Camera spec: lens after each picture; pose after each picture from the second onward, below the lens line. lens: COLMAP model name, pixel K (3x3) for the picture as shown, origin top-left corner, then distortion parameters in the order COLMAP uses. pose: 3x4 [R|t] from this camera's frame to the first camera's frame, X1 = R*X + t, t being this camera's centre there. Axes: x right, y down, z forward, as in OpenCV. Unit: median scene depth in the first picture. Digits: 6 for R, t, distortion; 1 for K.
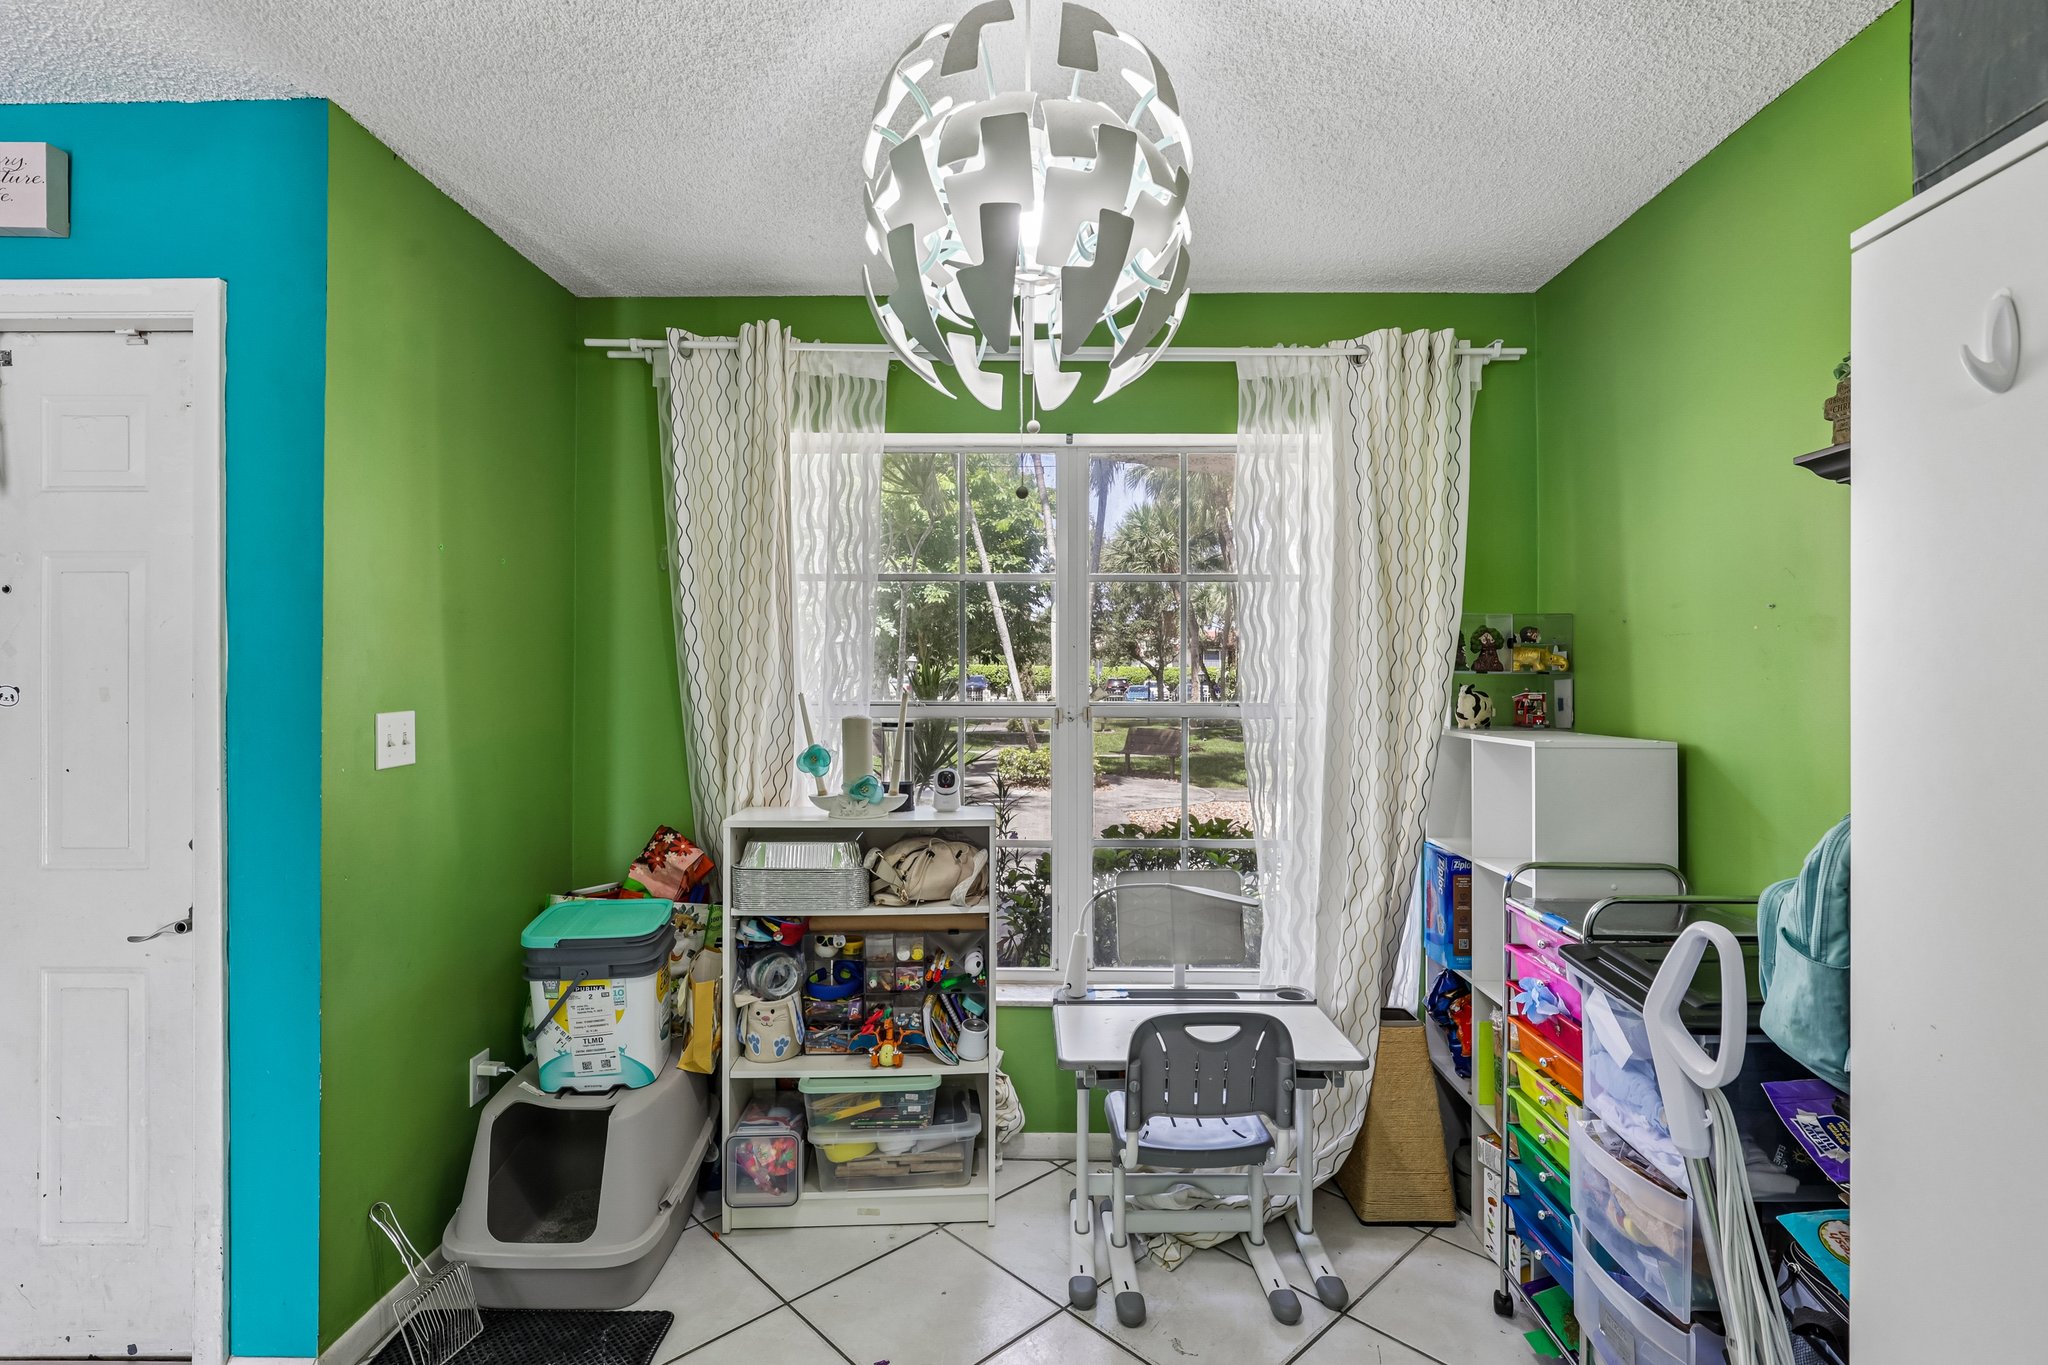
lens RADIAL K [[944.6, 0, 1025.5], [0, 944.6, 666.0], [0, 0, 1]] dist [-0.014394, 0.000004]
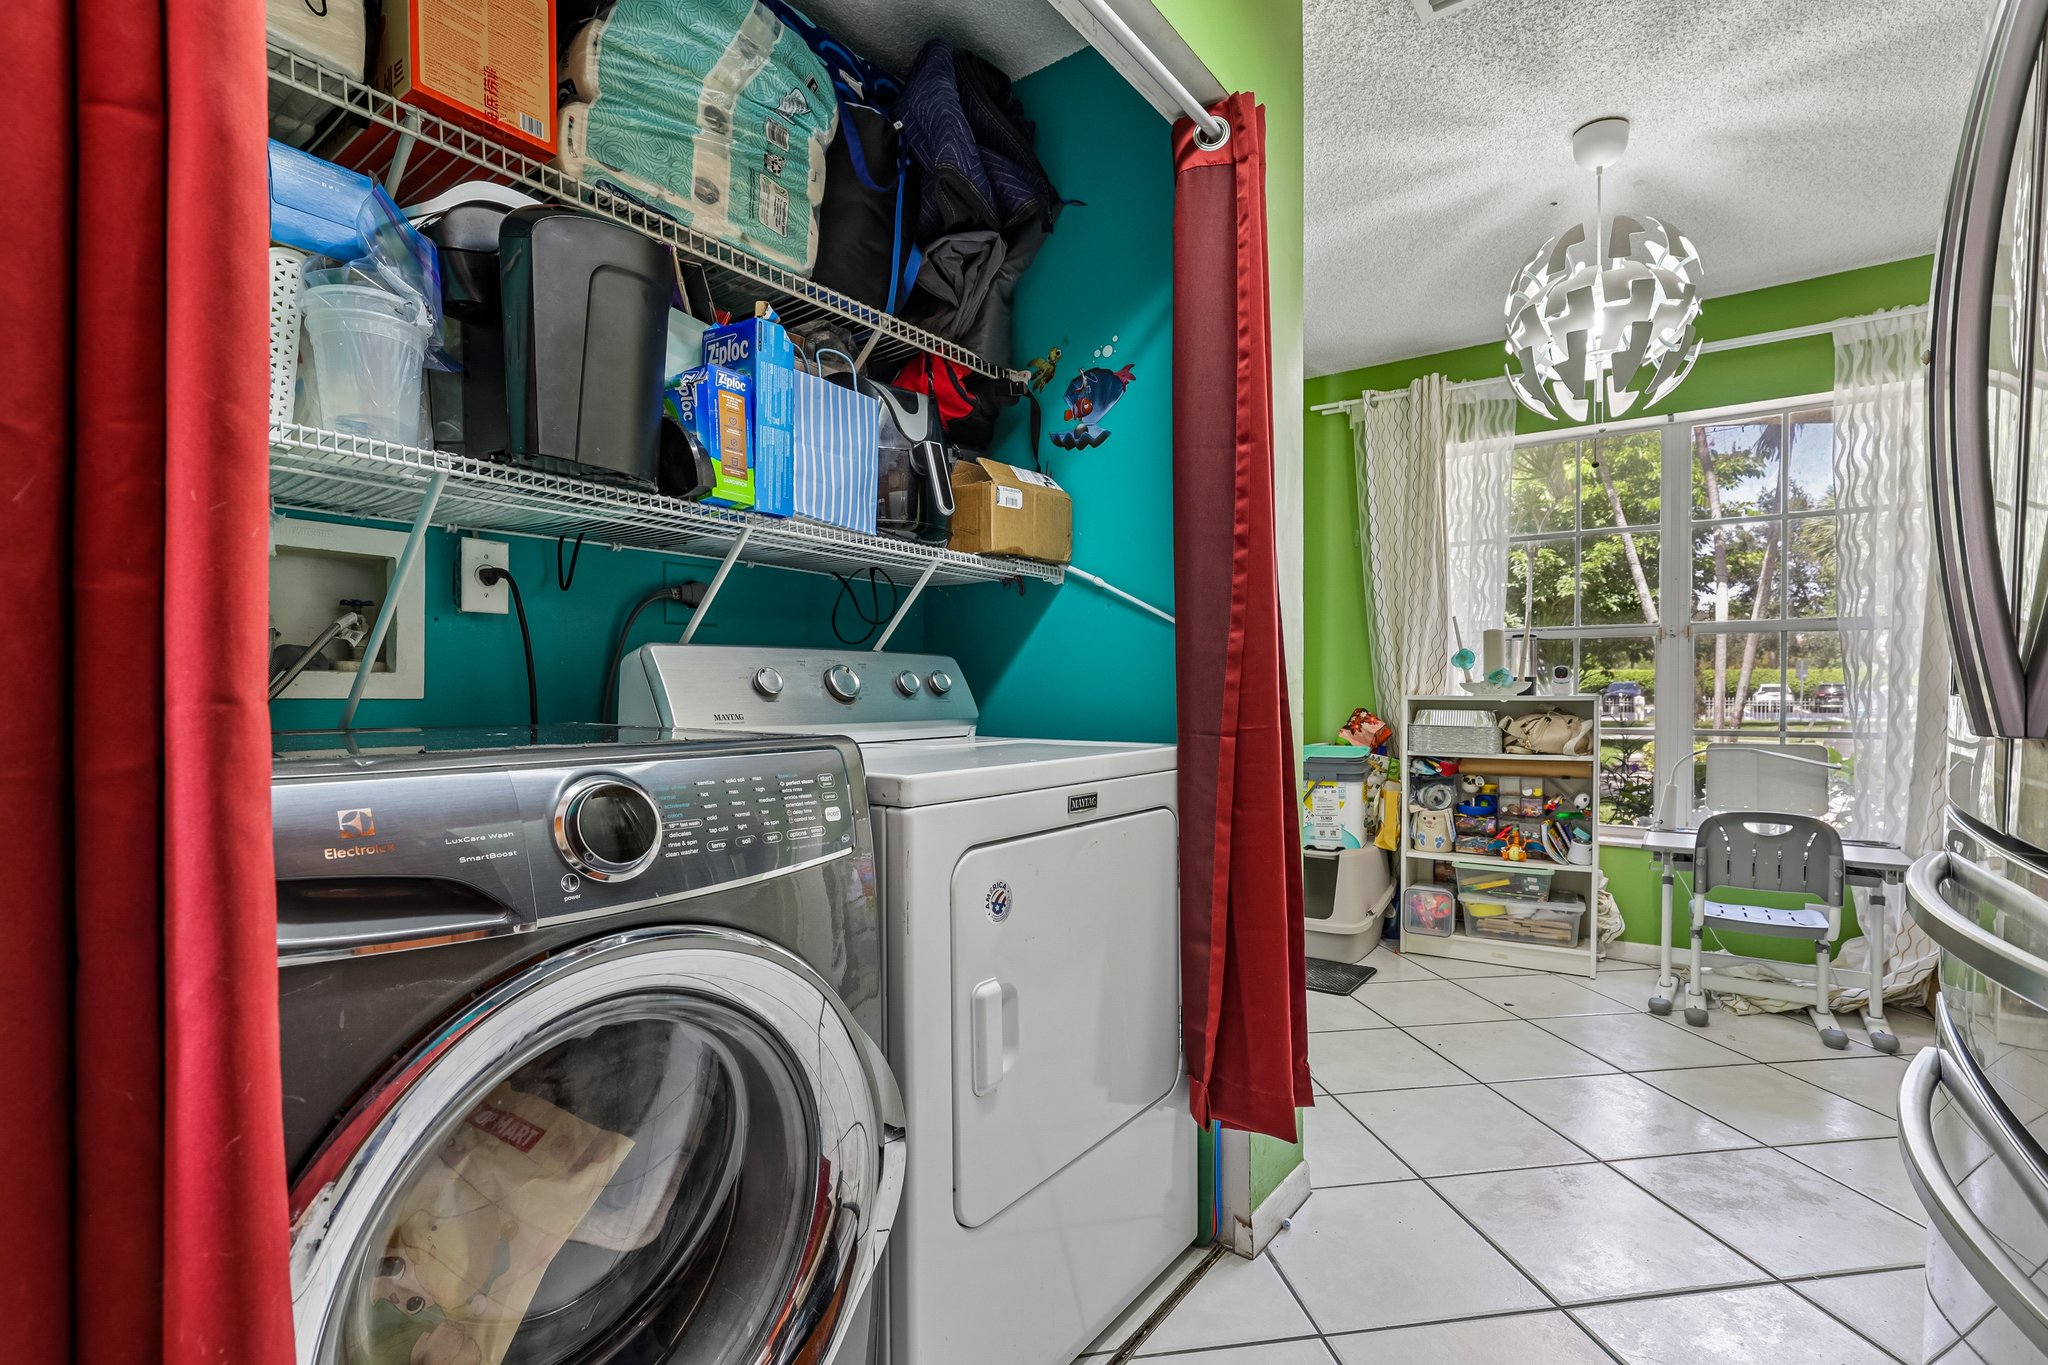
lens RADIAL K [[961.3, 0, 1024.1], [0, 961.3, 719.0], [0, 0, 1]] dist [-0.011029, 0.000554]
pose [[0.816015, 0.010949, -0.577927, 0.095453], [0.010338, 0.999384, 0.033531, 0.137132], [0.577939, -0.033337, 0.815399, -0.686260]]
